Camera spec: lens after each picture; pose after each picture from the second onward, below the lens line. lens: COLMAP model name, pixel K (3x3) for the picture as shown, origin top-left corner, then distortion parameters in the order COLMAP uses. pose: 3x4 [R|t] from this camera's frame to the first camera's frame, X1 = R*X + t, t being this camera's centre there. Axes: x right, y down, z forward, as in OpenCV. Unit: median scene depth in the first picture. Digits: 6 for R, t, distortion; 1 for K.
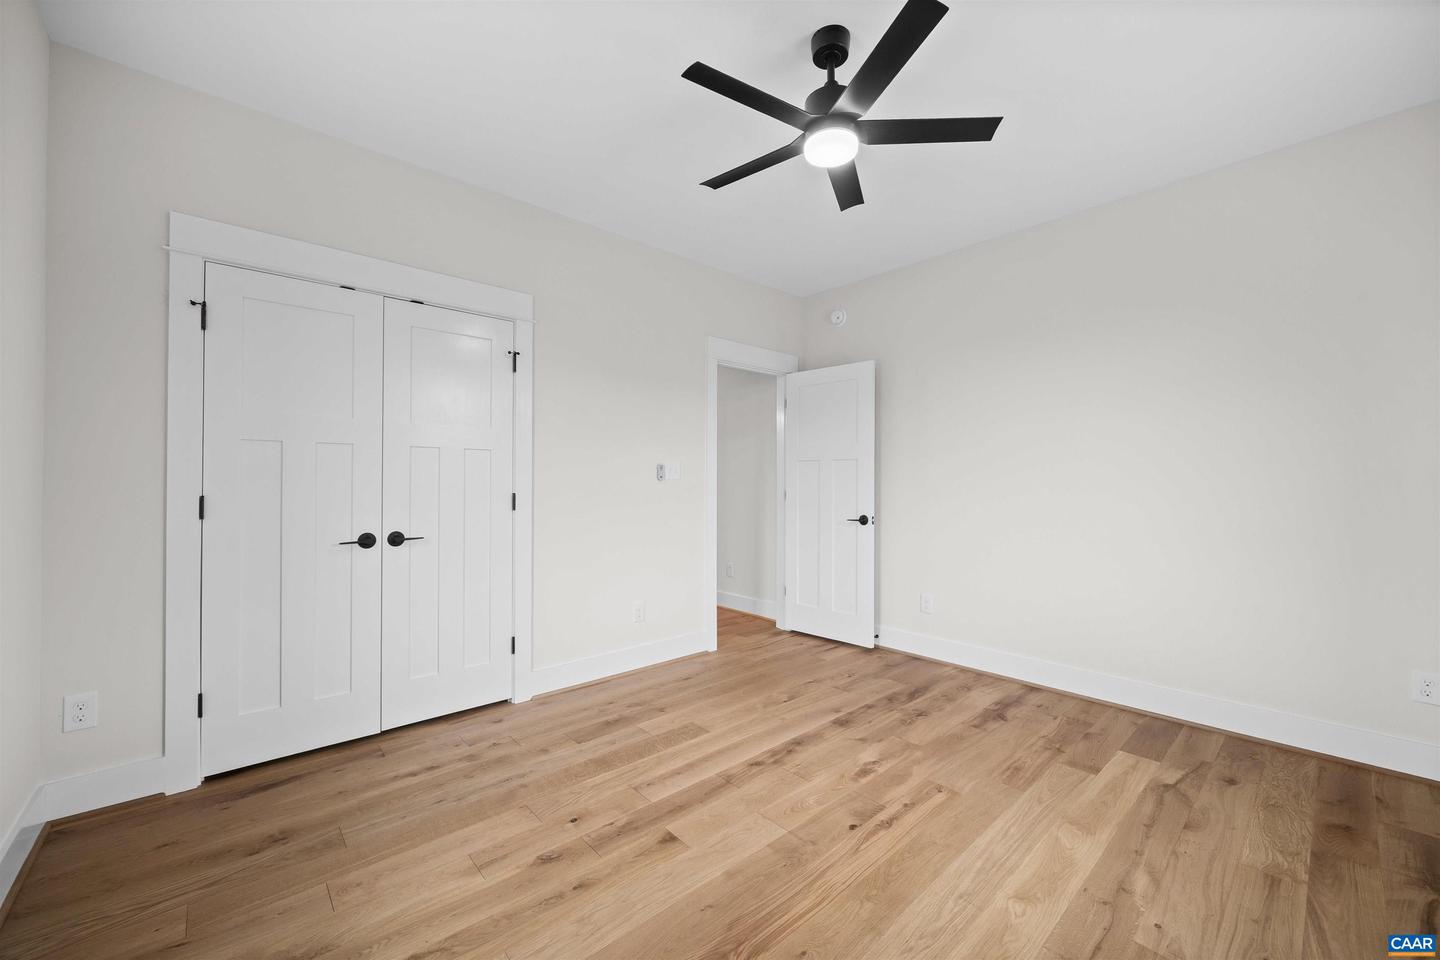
lens RADIAL K [[560.7, 0, 721.9], [0, 560.7, 482.4], [0, 0, 1]] dist [0.004091, 0.000204]
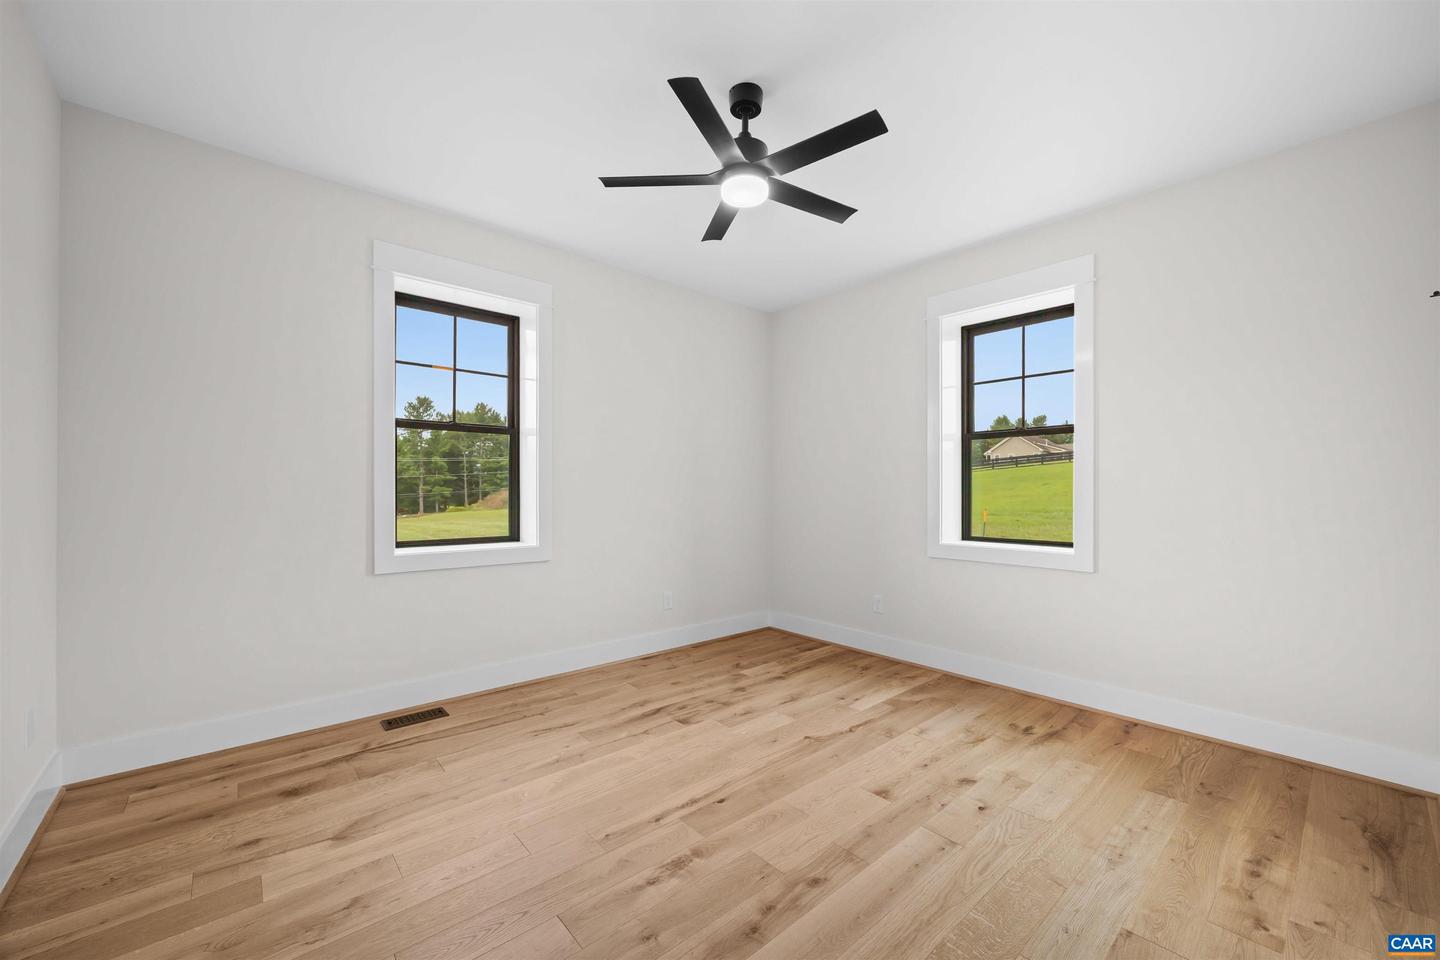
lens RADIAL K [[560.7, 0, 728.0], [0, 560.7, 488.2], [0, 0, 1]] dist [0.004091, 0.000204]
pose [[-0.999982, -0.002952, 0.005164, 0.212259], [-0.002997, 0.999957, -0.008770, 0.008009], [-0.005138, -0.008785, -0.999948, 2.069267]]
